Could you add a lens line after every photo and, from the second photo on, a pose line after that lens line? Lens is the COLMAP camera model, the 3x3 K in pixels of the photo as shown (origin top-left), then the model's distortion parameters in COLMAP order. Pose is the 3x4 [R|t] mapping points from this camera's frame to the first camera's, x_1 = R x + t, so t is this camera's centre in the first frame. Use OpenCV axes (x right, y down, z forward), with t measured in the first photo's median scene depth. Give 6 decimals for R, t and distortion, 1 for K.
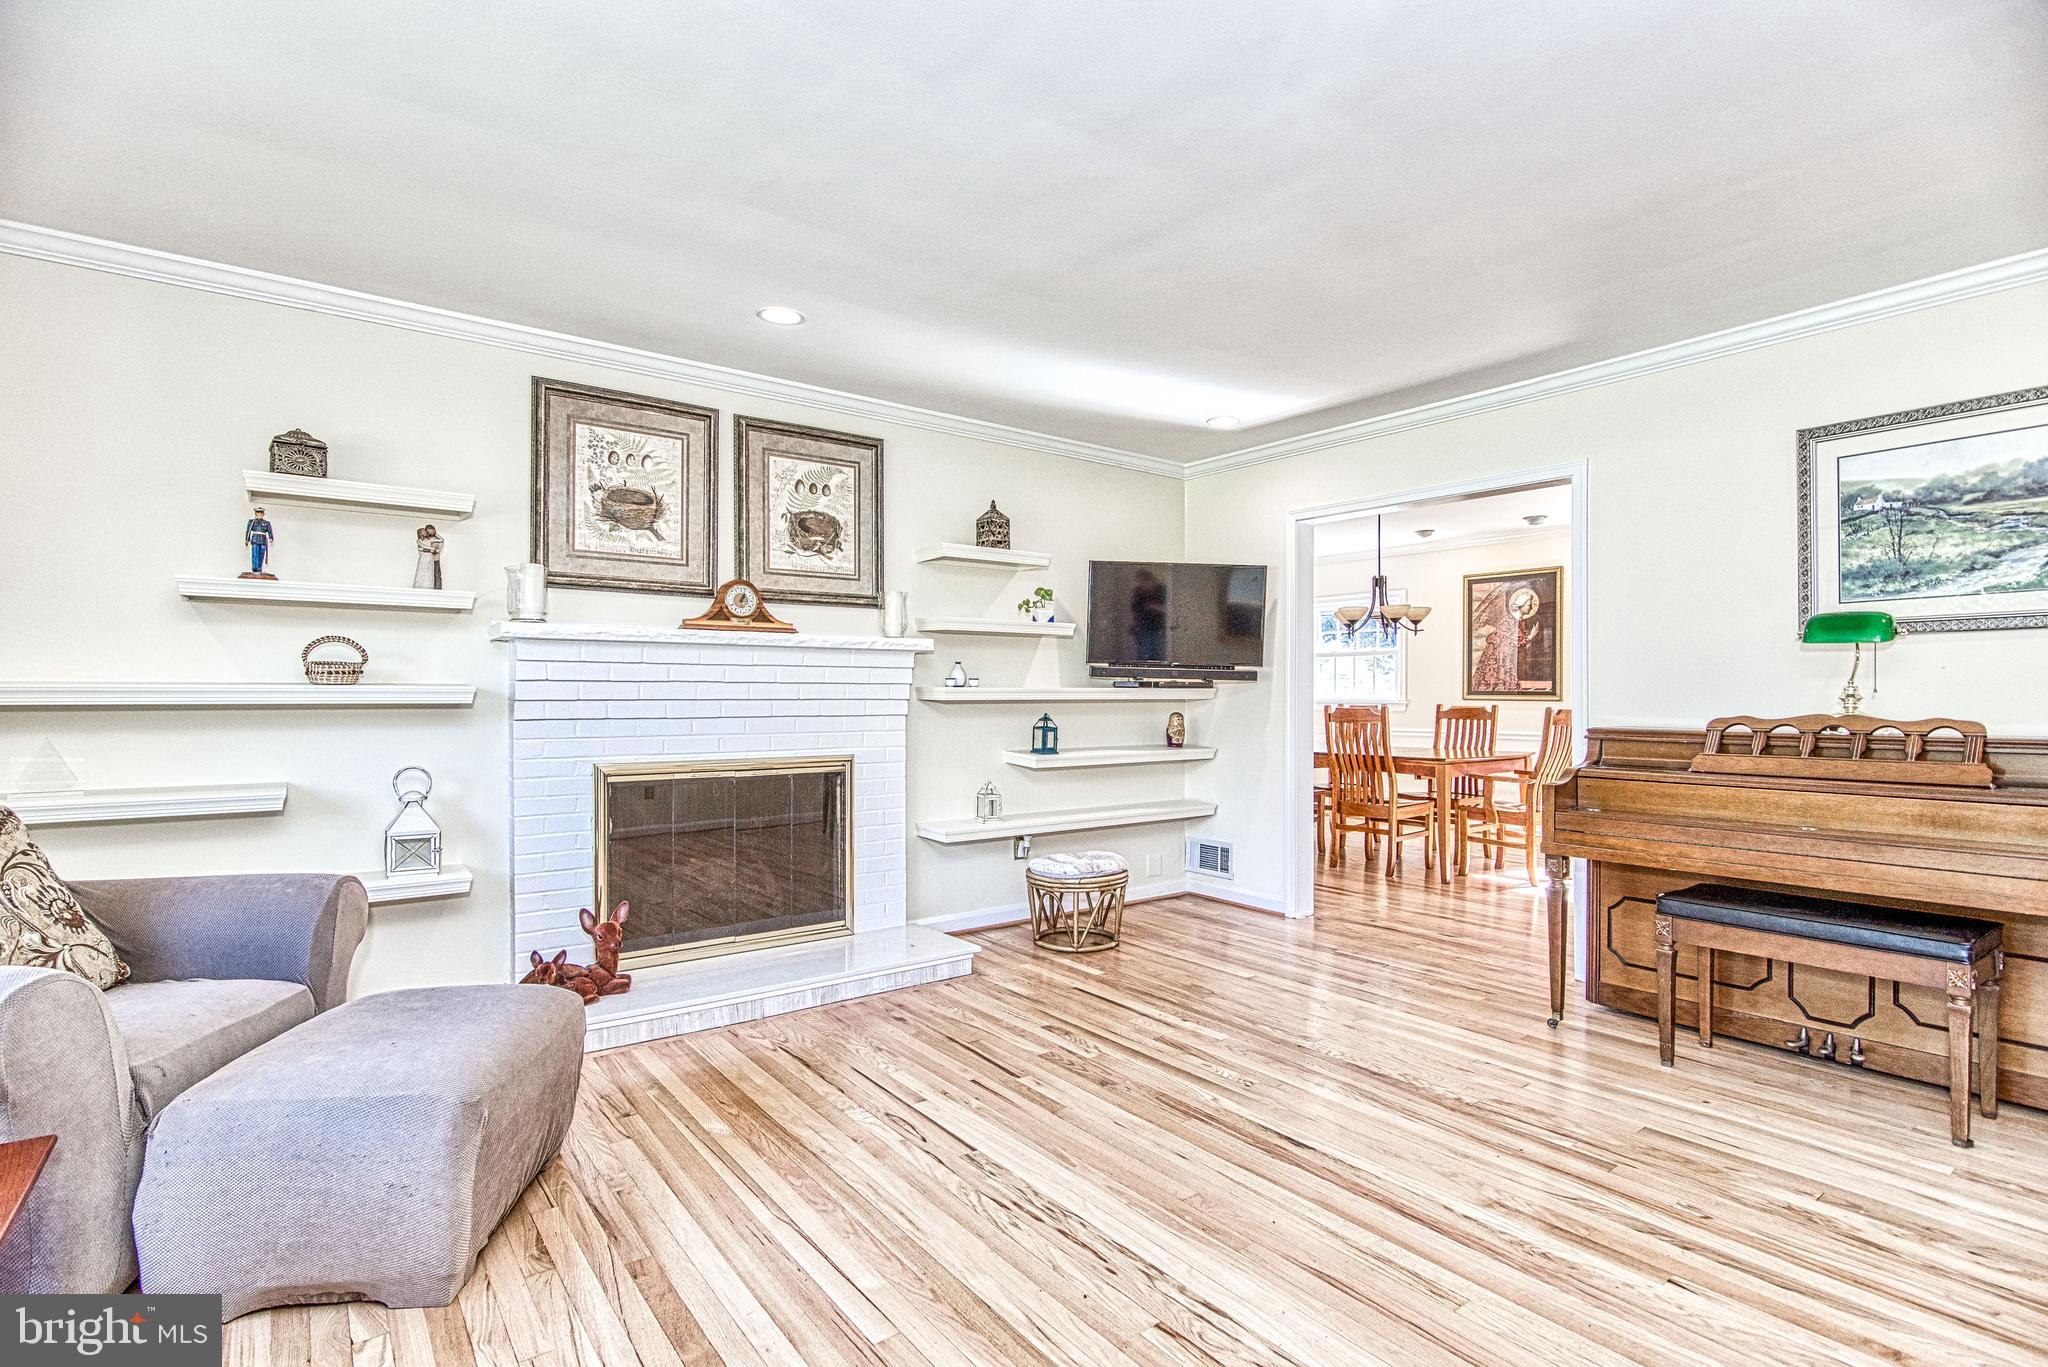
lens RADIAL K [[990.8, 0, 1026.1], [0, 990.8, 696.1], [0, 0, 1]] dist [-0.001448, -0.000331]
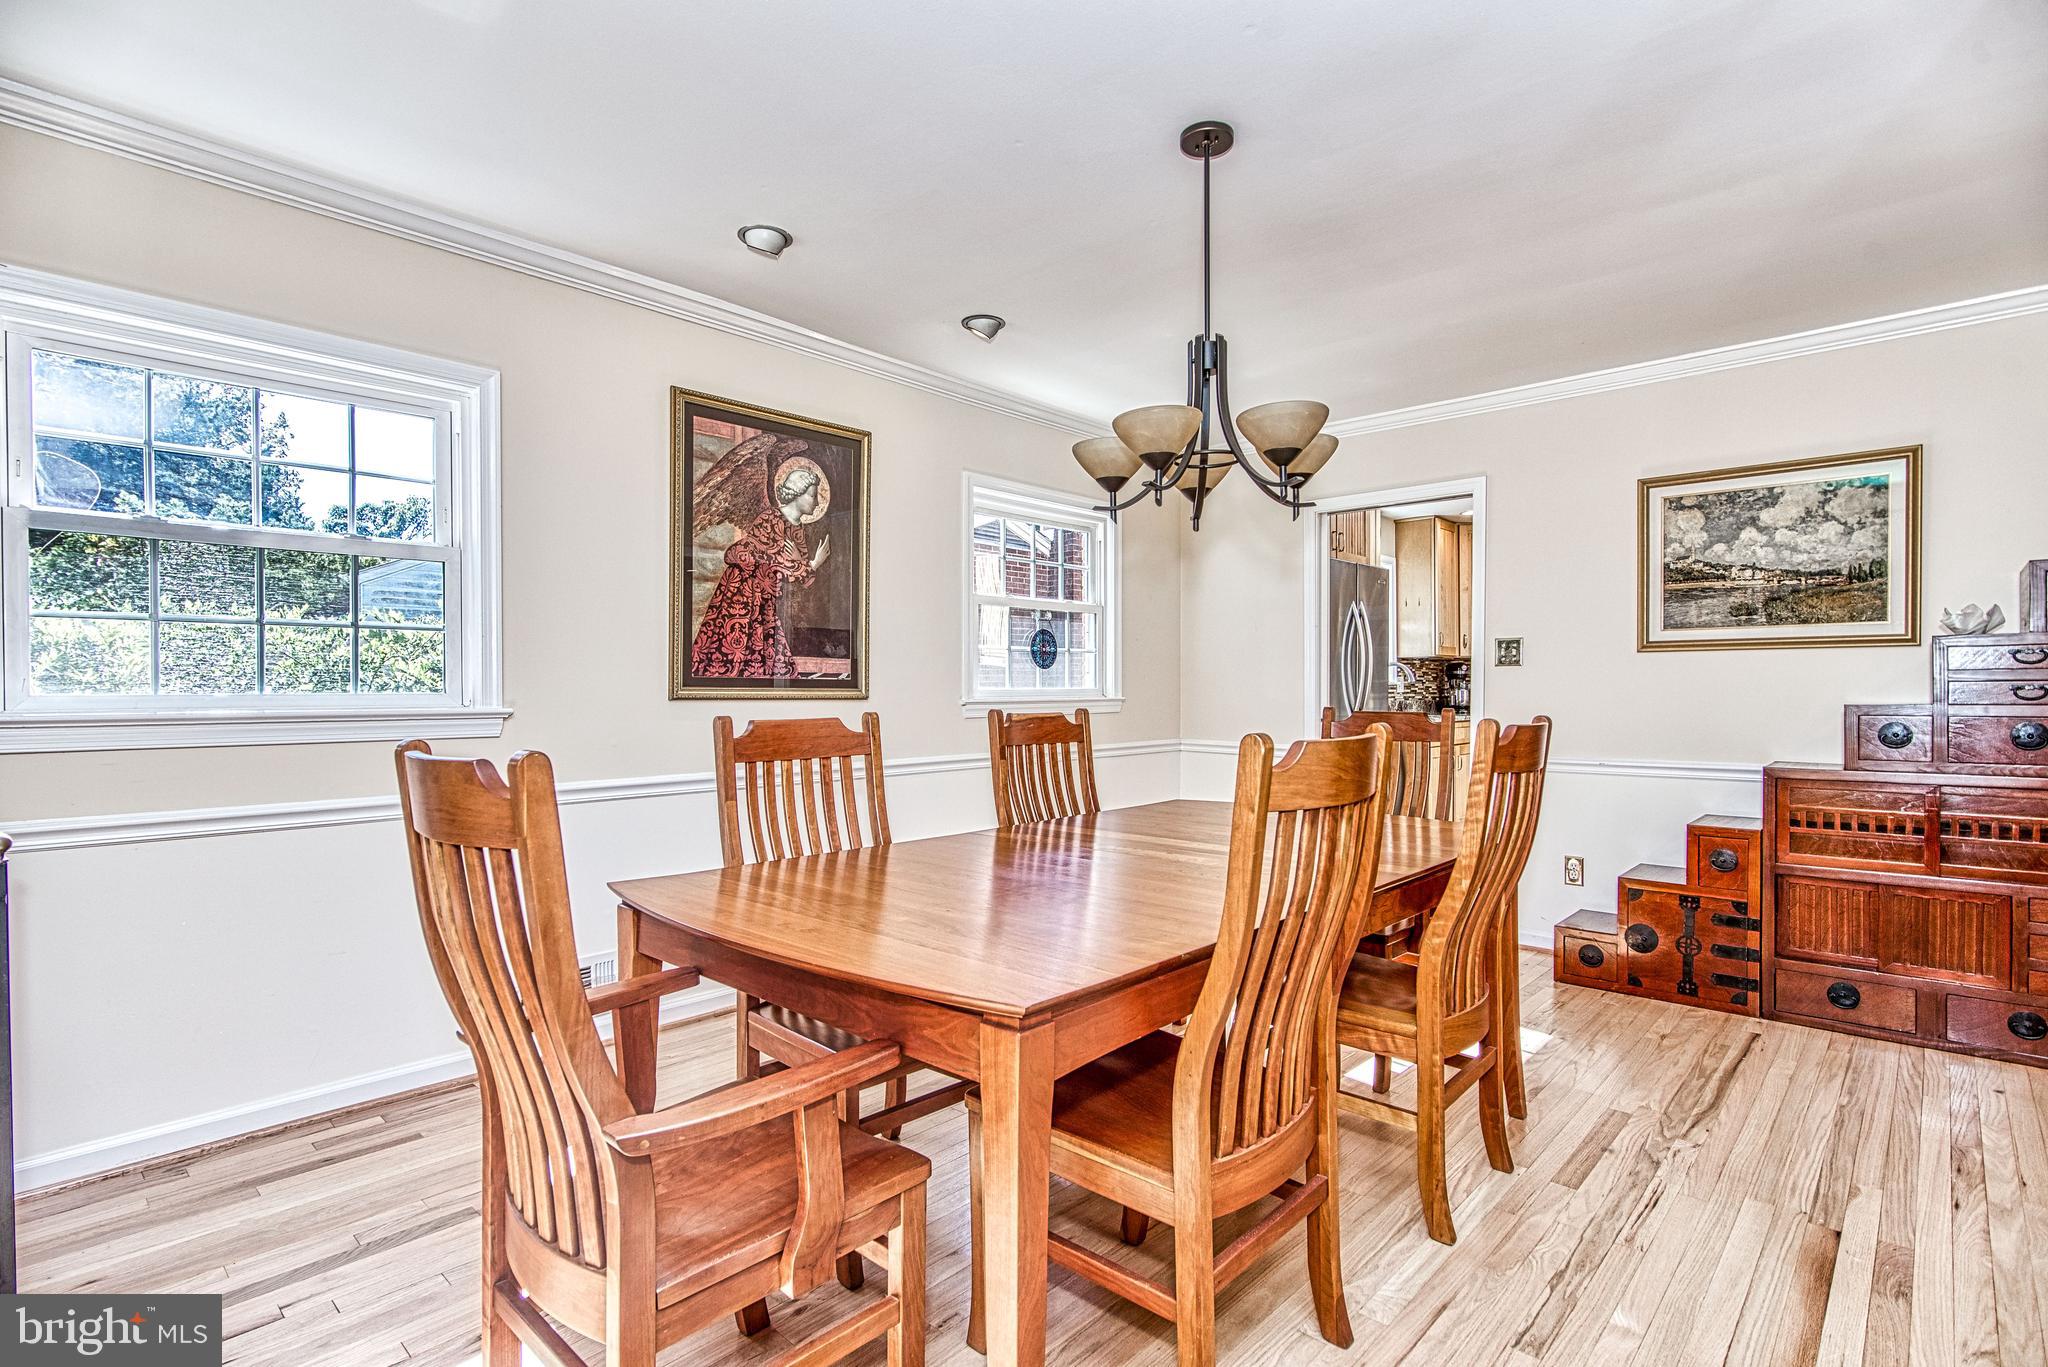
lens RADIAL K [[990.8, 0, 1026.1], [0, 990.8, 696.1], [0, 0, 1]] dist [-0.001448, -0.000331]
pose [[-0.171960, -0.006034, 0.985085, 0.051161], [0.003553, 0.999971, 0.006746, 0.000451], [-0.985098, 0.004660, -0.171934, 1.869230]]
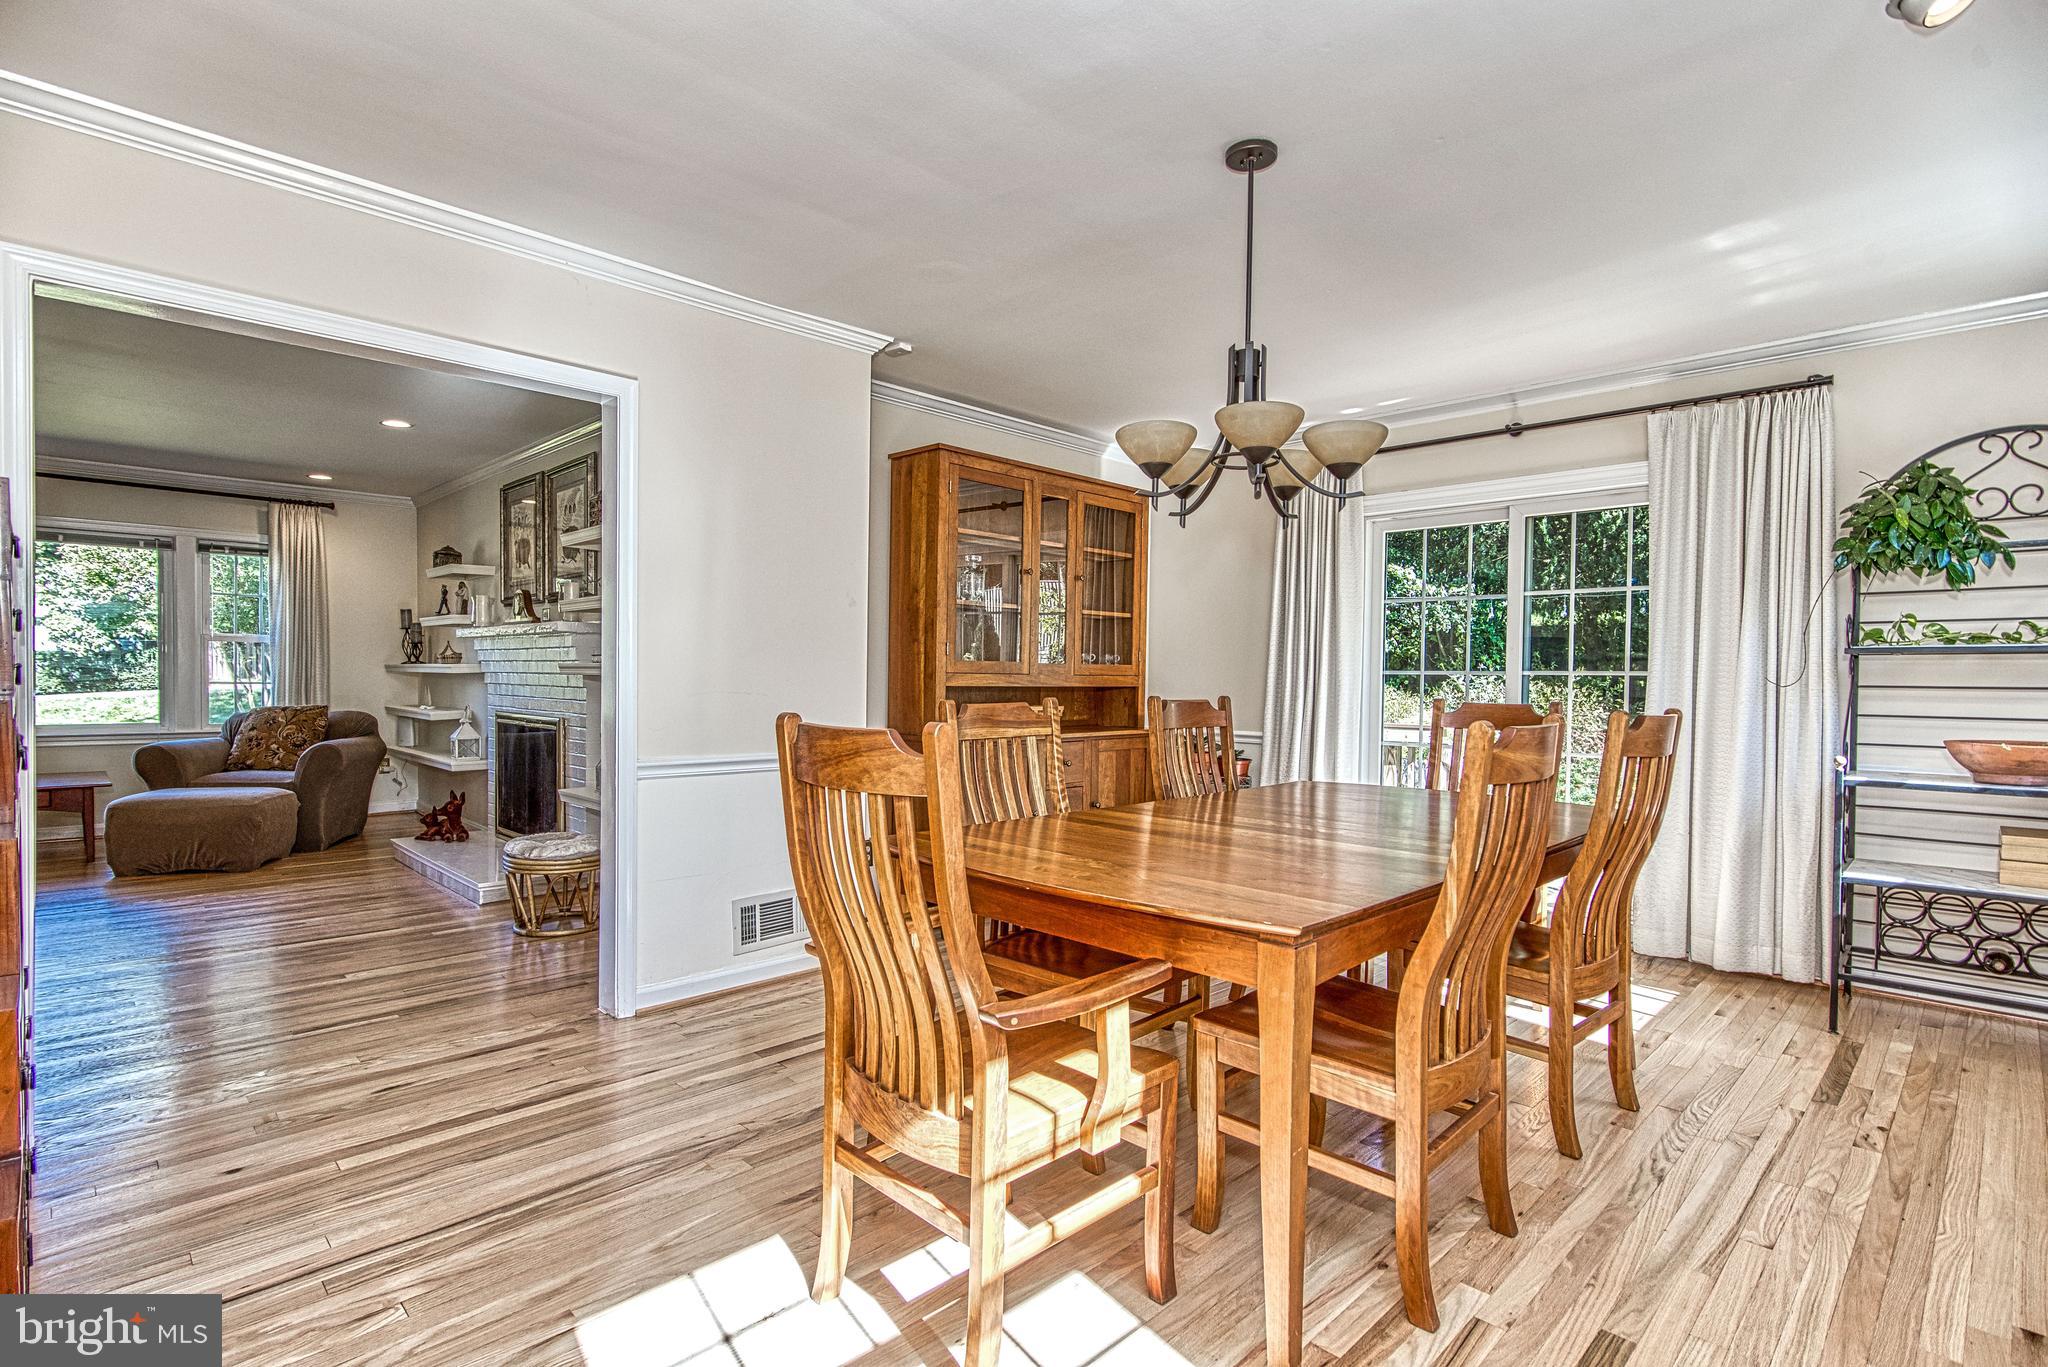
lens RADIAL K [[990.8, 0, 1026.1], [0, 990.8, 696.1], [0, 0, 1]] dist [-0.001448, -0.000331]
pose [[0.138622, 0.026918, -0.989979, 1.189790], [-0.011236, 0.999609, 0.025606, -0.007332], [0.990282, 0.007574, 0.138871, 1.463125]]
